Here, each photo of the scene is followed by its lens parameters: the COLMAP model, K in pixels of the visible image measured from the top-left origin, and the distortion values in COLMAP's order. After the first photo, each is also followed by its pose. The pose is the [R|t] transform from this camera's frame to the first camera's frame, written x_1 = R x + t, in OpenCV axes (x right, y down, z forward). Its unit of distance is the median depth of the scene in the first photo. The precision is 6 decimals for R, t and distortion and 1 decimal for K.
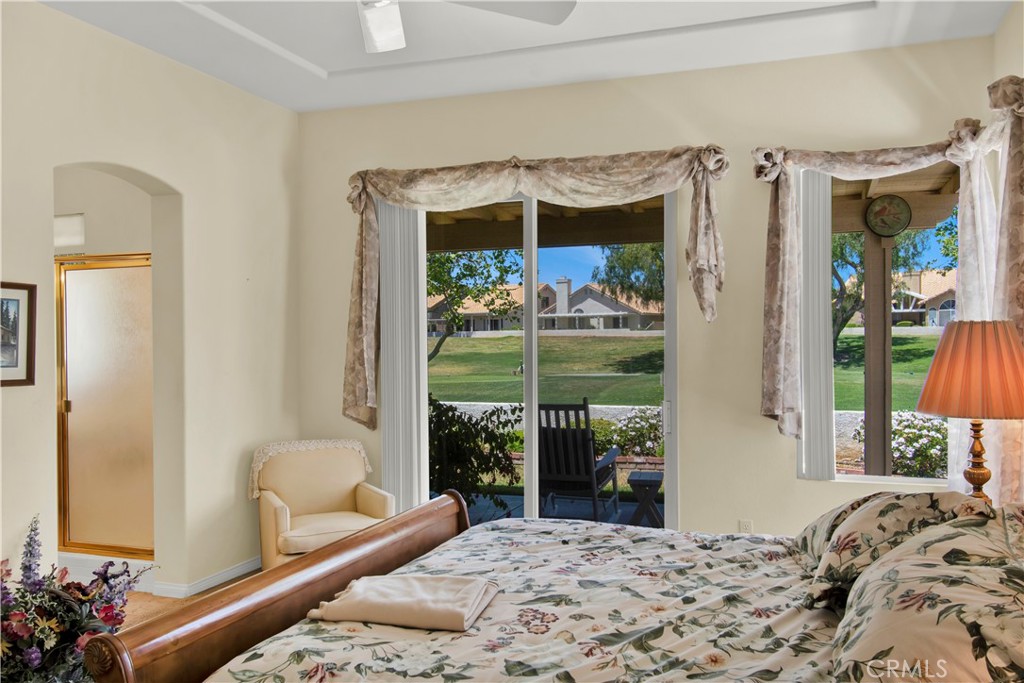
lens RADIAL K [[849.6, 0, 513.7], [0, 849.6, 334.2], [0, 0, 1]] dist [-0.009887, -0.000177]
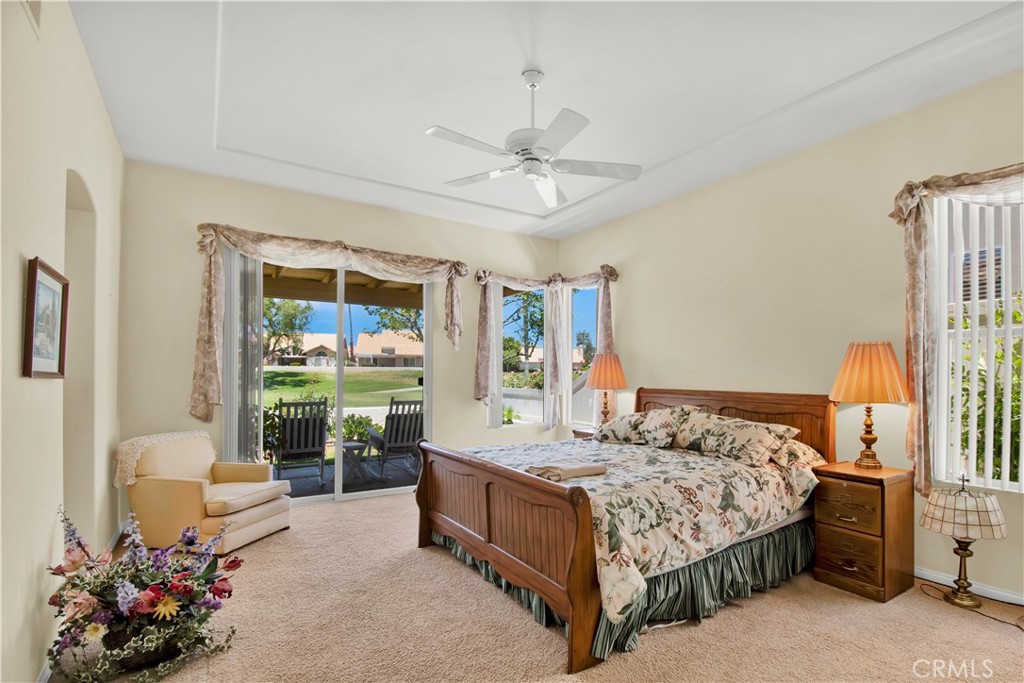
lens RADIAL K [[532.5, 0, 533.4], [0, 532.5, 370.8], [0, 0, 1]] dist [-0.005349, -0.001084]
pose [[0.573058, 0.021112, 0.819243, -0.573583], [-0.015834, 0.999767, -0.014689, 0.038825], [-0.819362, -0.004554, 0.573259, 0.132741]]
